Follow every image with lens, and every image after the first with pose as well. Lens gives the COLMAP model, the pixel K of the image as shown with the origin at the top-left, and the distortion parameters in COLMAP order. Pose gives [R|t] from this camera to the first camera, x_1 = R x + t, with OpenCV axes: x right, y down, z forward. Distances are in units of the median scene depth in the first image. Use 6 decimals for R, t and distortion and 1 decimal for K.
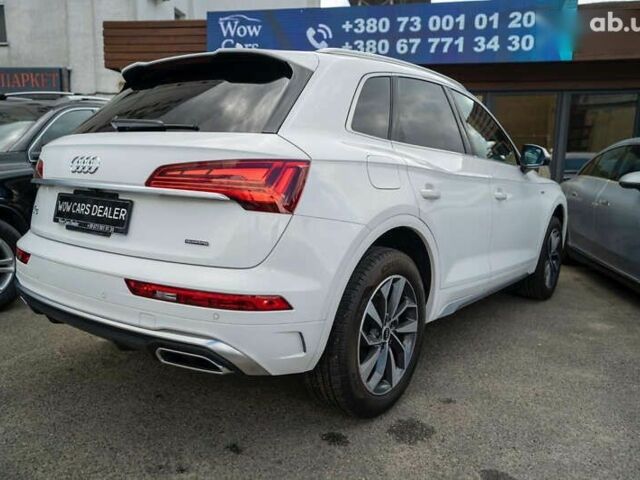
lens RADIAL K [[526.7, 0, 320.0], [0, 526.7, 240.0], [0, 0, 1]] dist [-0.010111, 0.093720]
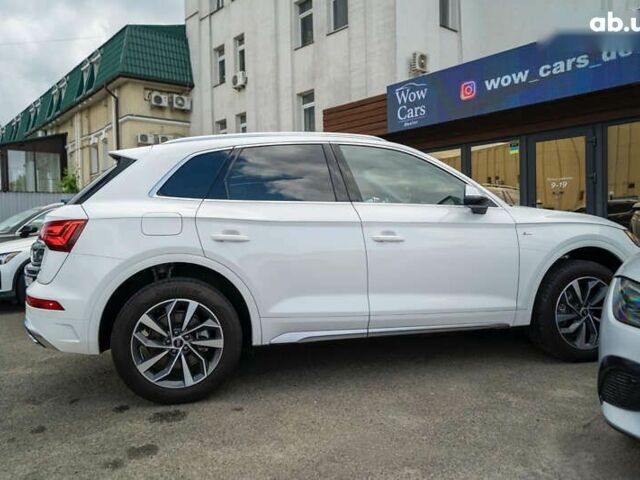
lens RADIAL K [[526.7, 0, 320.0], [0, 526.7, 240.0], [0, 0, 1]] dist [-0.010111, 0.093720]
pose [[0.778636, -0.021846, -0.627095, 0.389430], [-0.040675, 0.995534, -0.085186, 0.005235], [0.626156, 0.091836, 0.774271, 0.050543]]
